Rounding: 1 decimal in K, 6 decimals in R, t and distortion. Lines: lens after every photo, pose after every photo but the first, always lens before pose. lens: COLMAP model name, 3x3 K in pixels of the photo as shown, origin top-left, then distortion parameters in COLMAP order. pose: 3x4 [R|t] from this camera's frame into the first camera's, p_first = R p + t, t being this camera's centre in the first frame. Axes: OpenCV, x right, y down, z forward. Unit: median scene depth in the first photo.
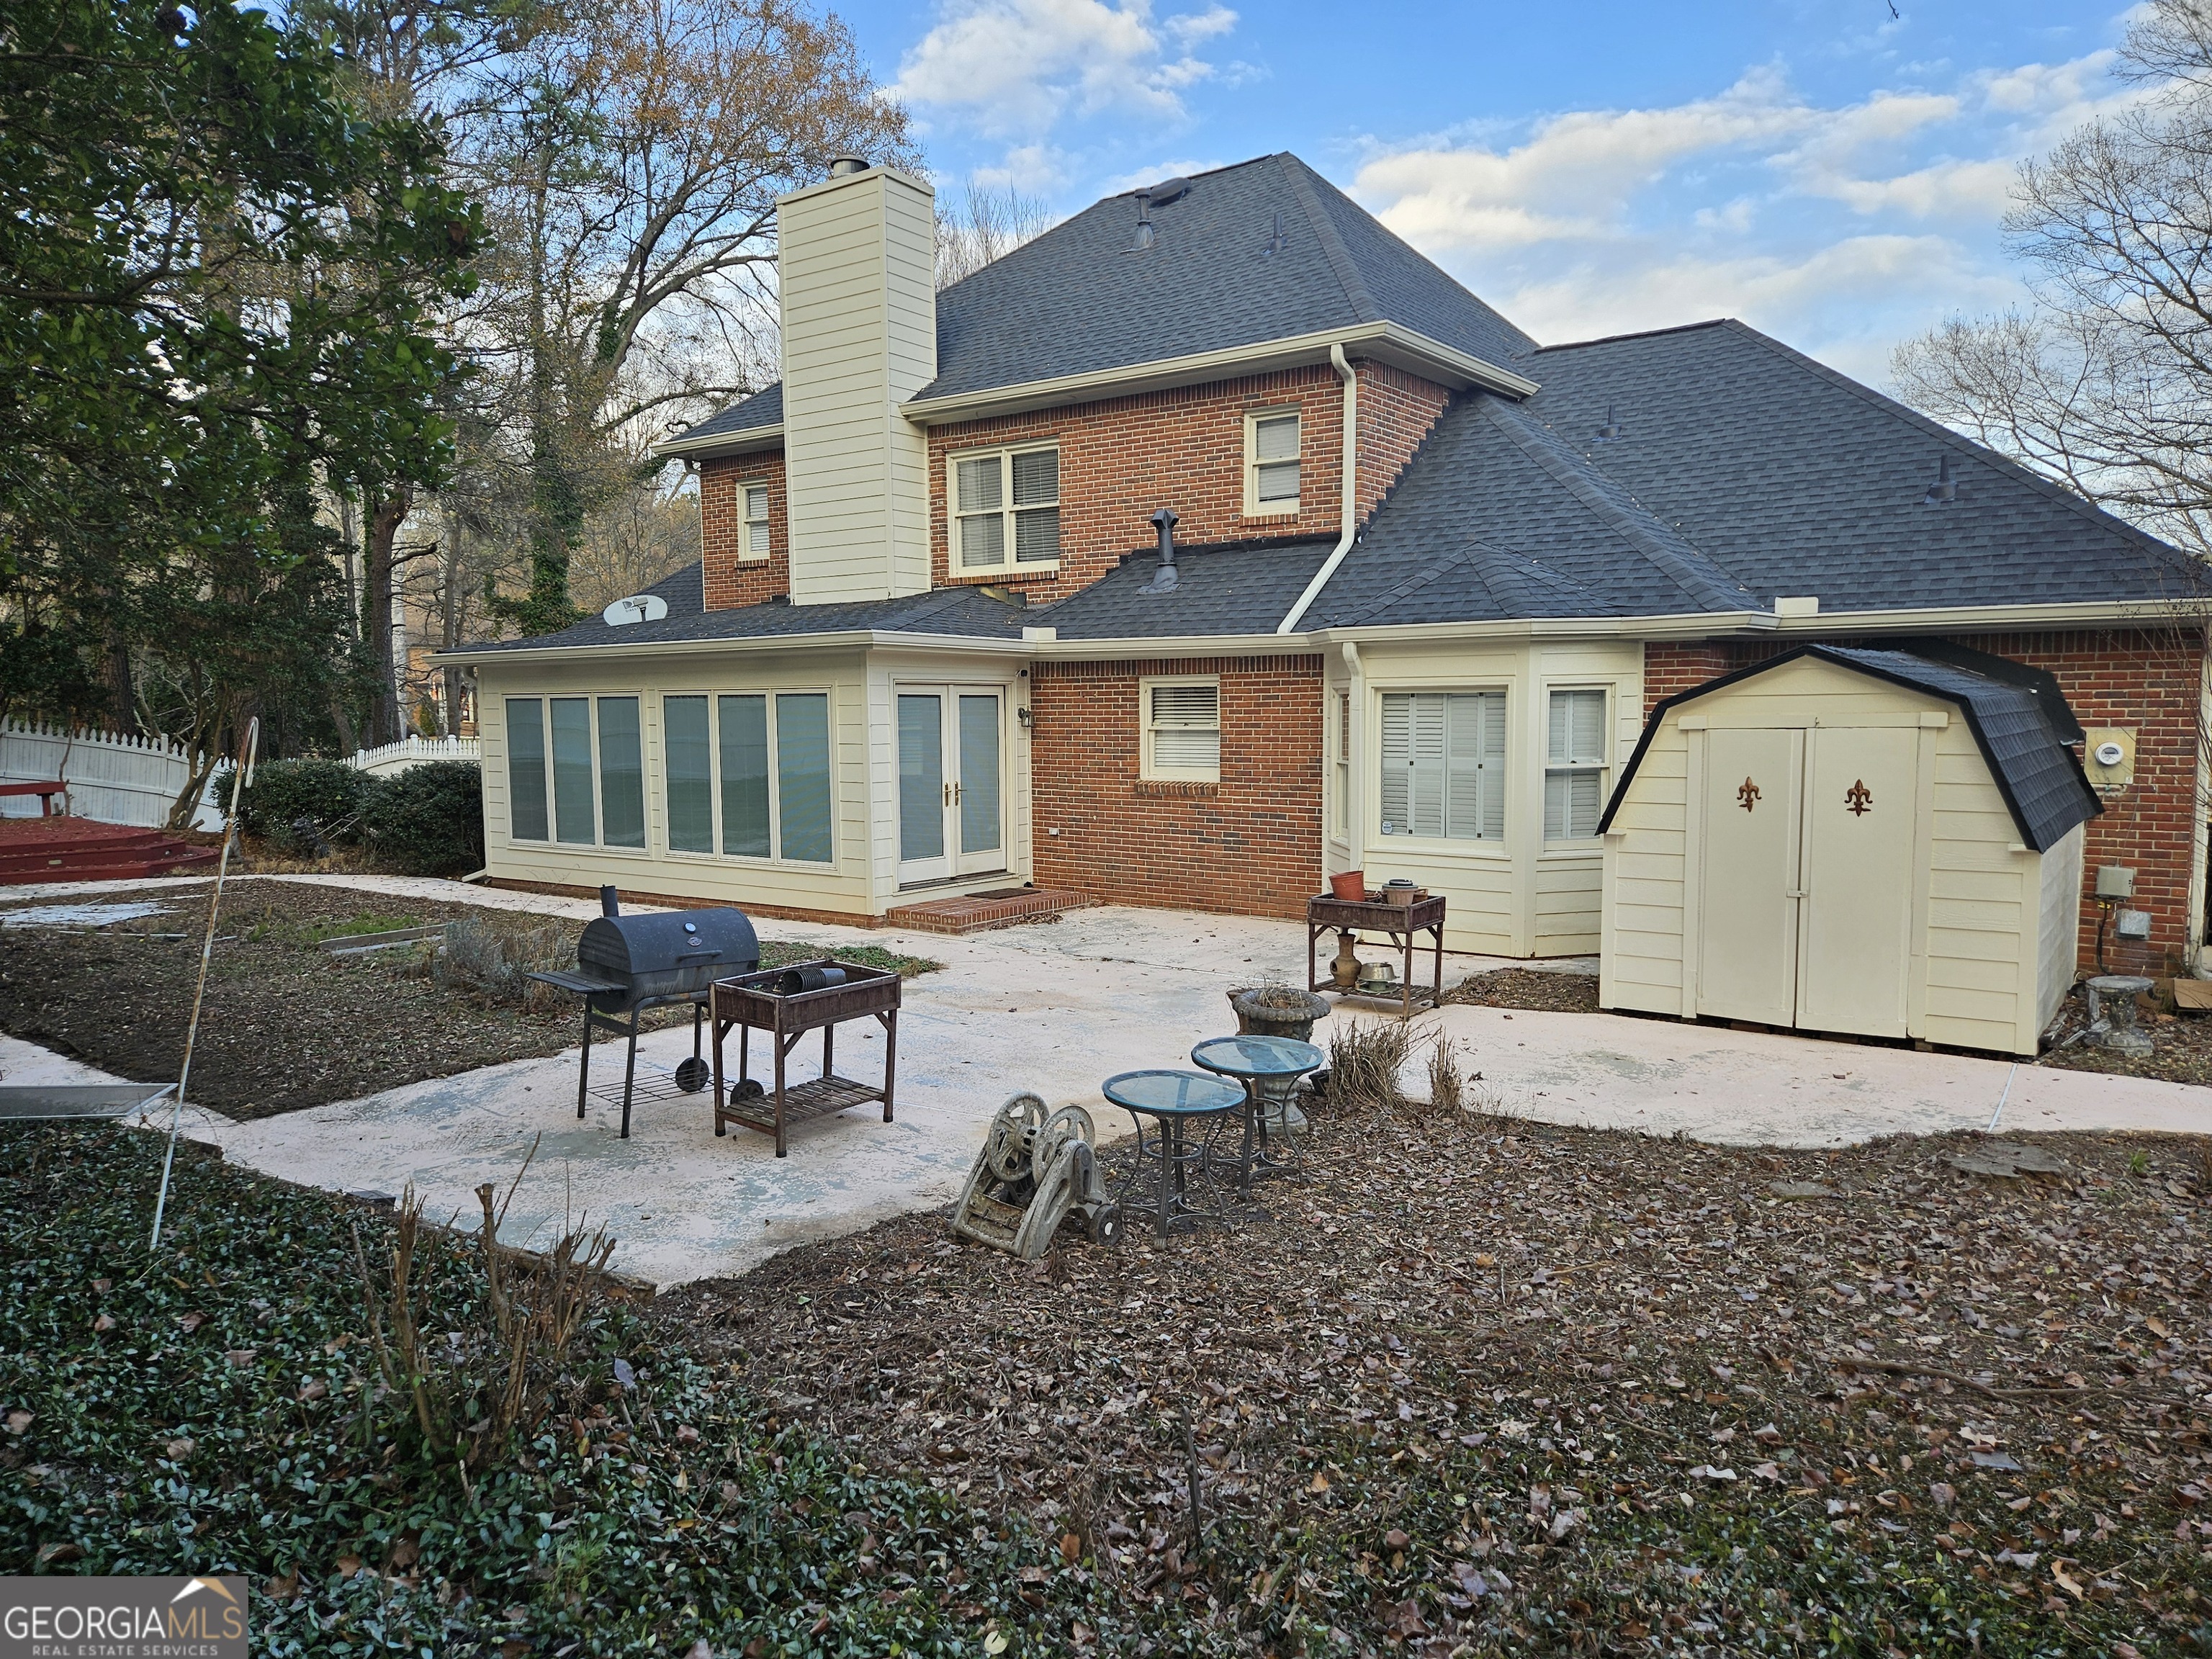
lens RADIAL K [[1459.2, 0, 1096.2], [0, 1459.2, 847.8], [0, 0, 1]] dist [0.075052, -0.054883]
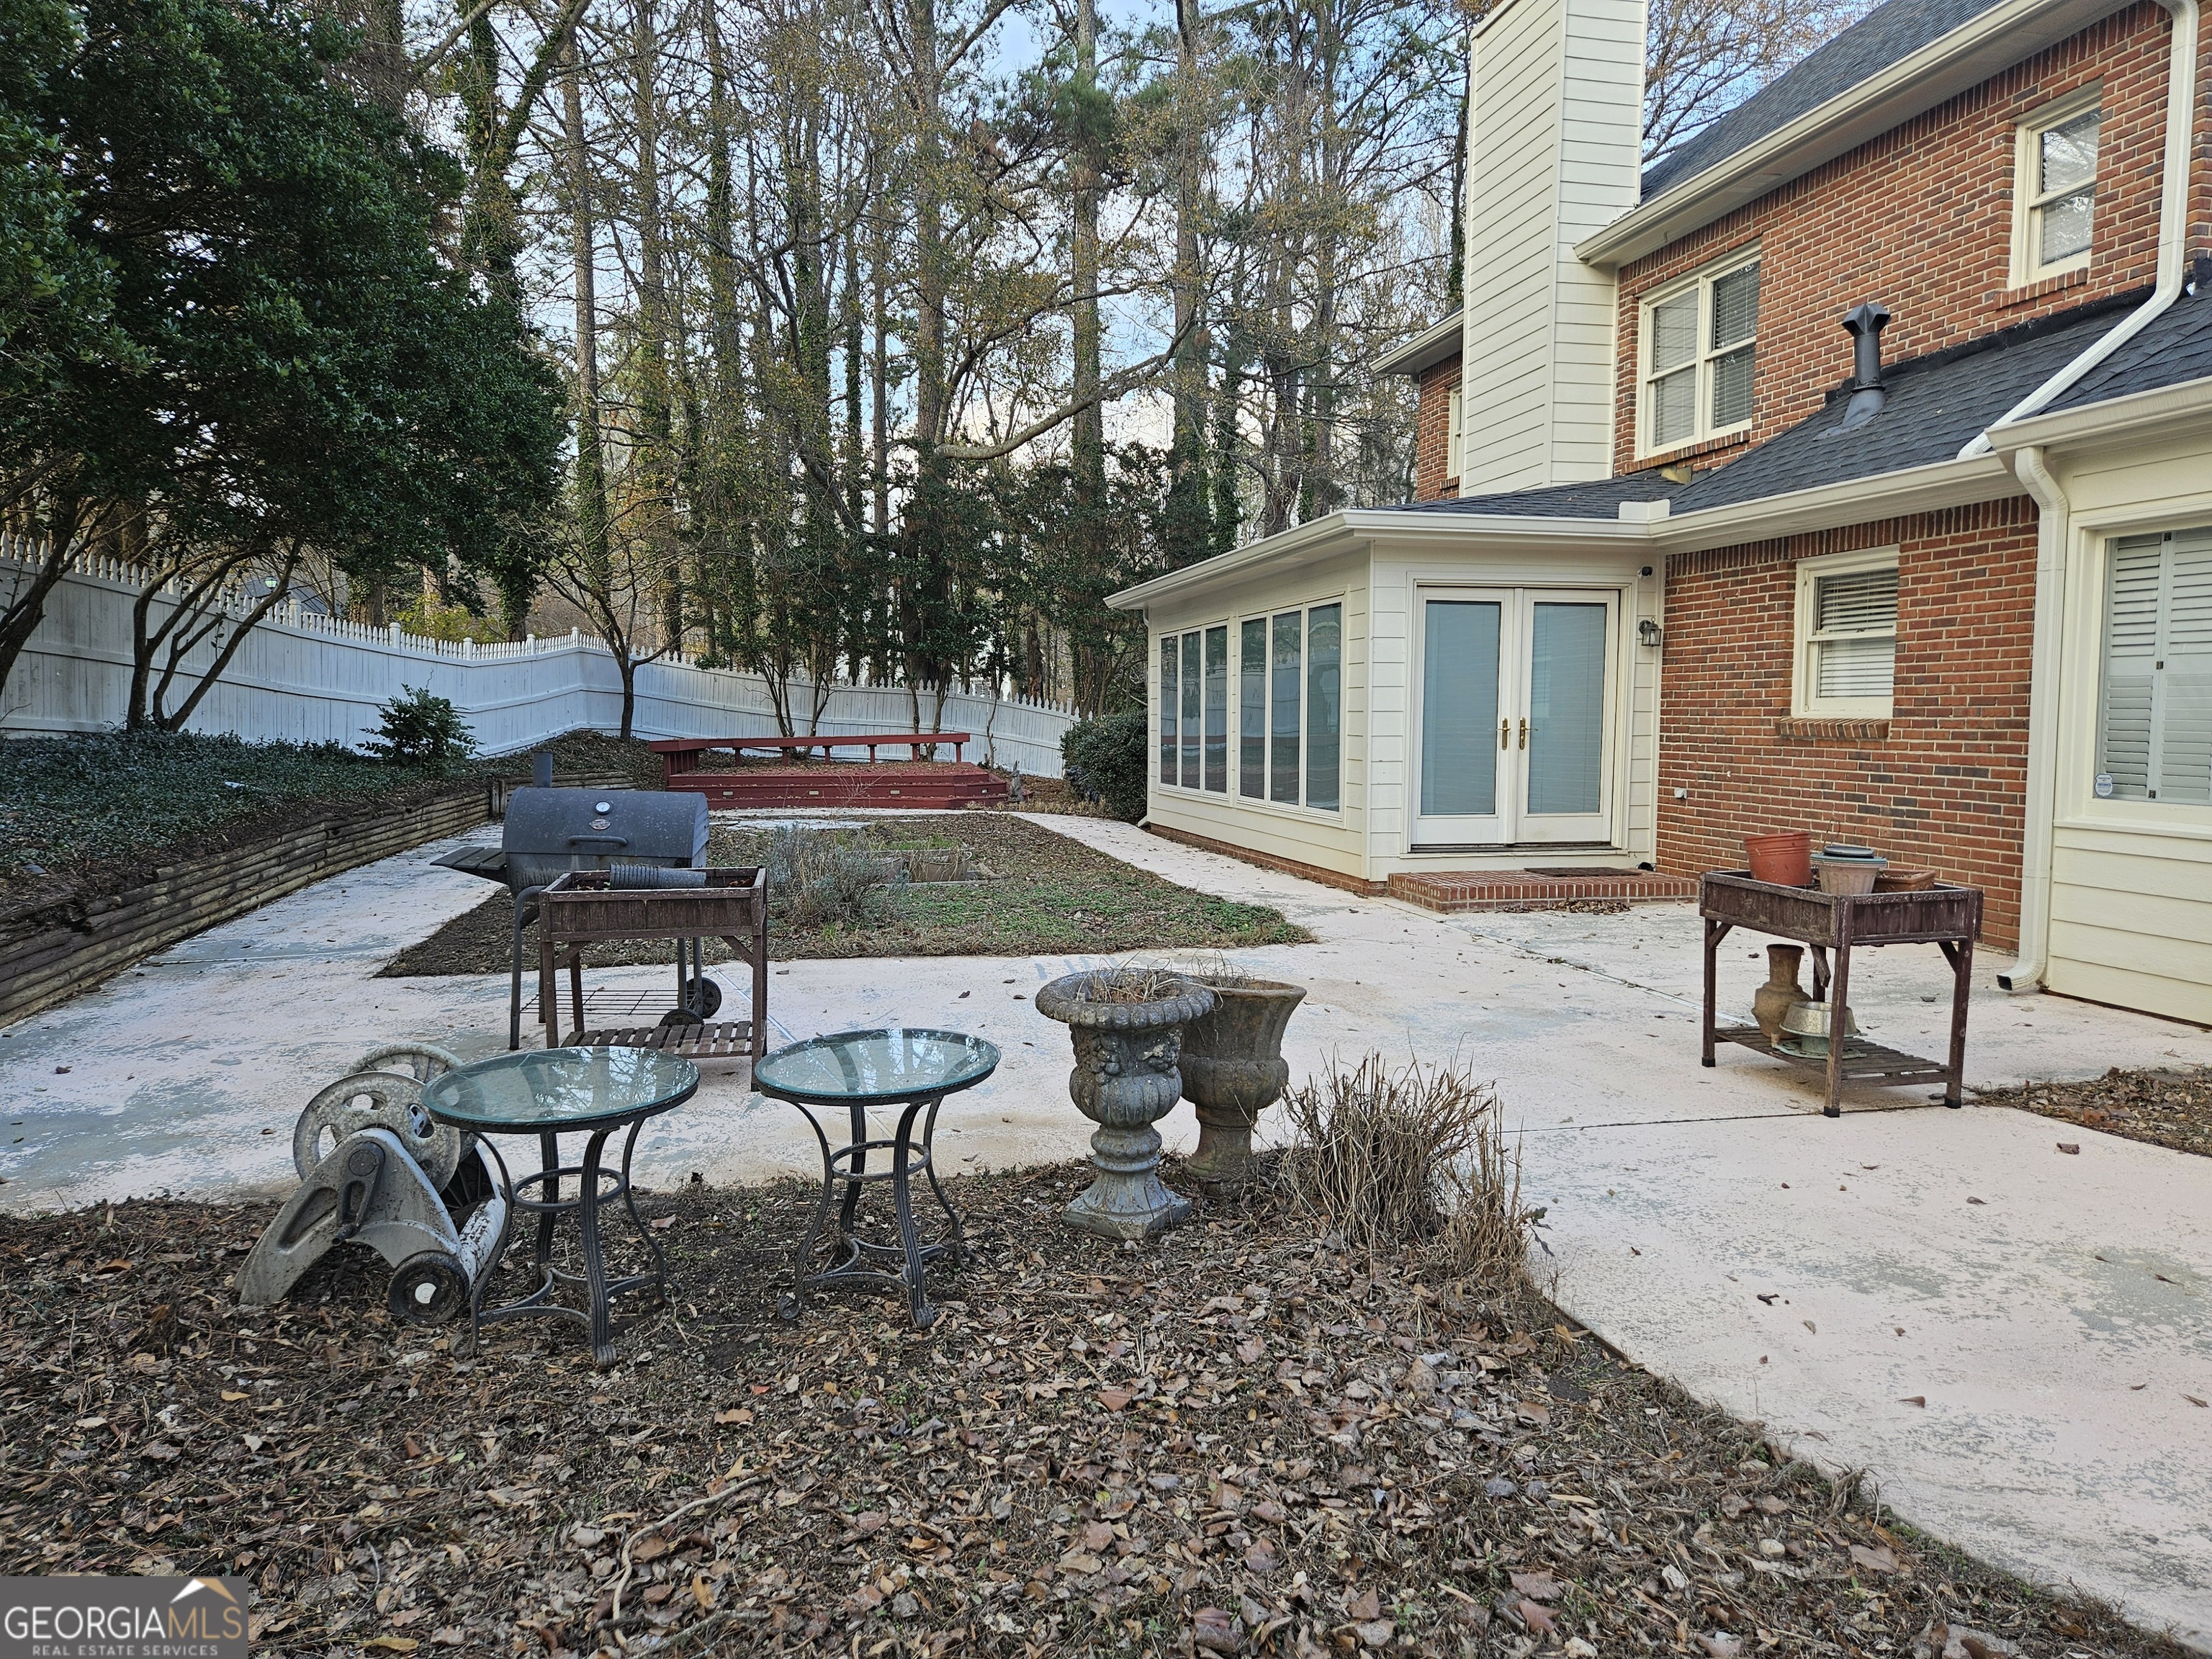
lens RADIAL K [[1466.8, 0, 1105.7], [0, 1466.8, 825.6], [0, 0, 1]] dist [0.077859, -0.061097]
pose [[0.761476, 0.059176, -0.645486, 0.238193], [-0.070944, 0.997450, 0.007751, 0.019925], [0.644299, 0.039892, 0.763733, 0.288192]]
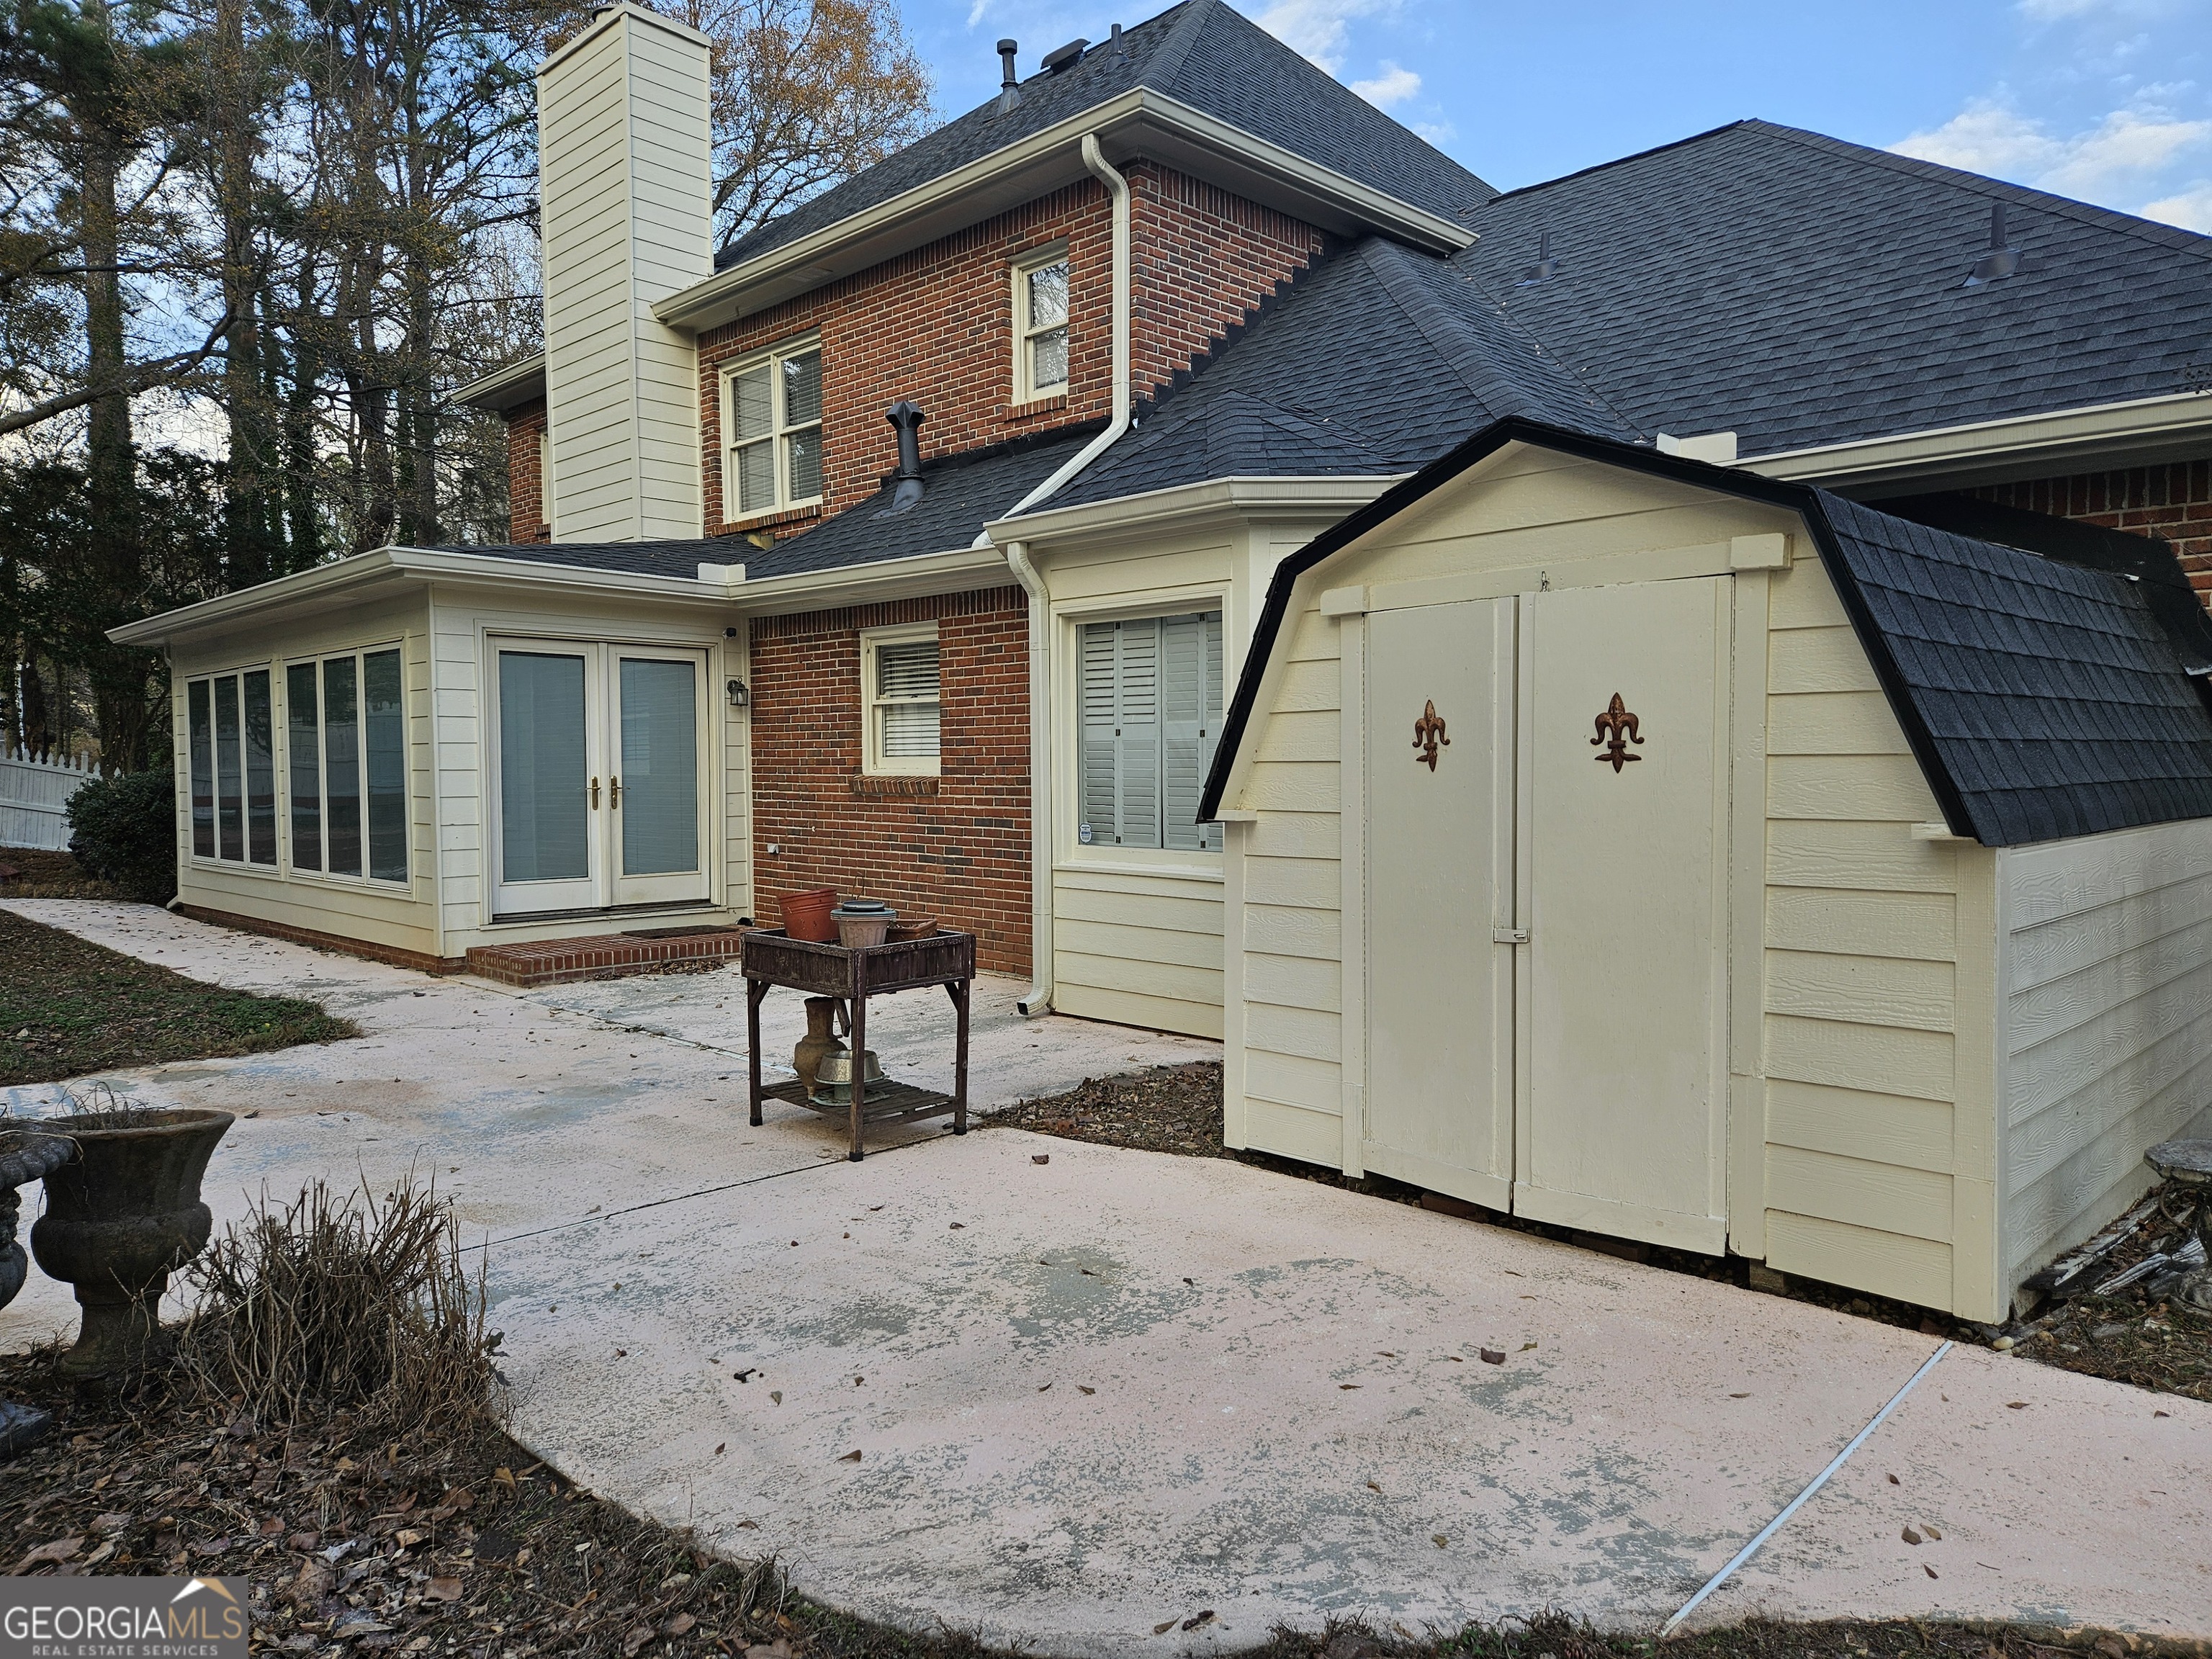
lens RADIAL K [[1466.8, 0, 1105.7], [0, 1466.8, 825.6], [0, 0, 1]] dist [0.077859, -0.061097]
pose [[0.988904, 0.009773, -0.148237, 0.260216], [-0.017869, 0.998414, -0.053383, 0.014593], [0.147480, 0.055440, 0.987510, 0.315320]]
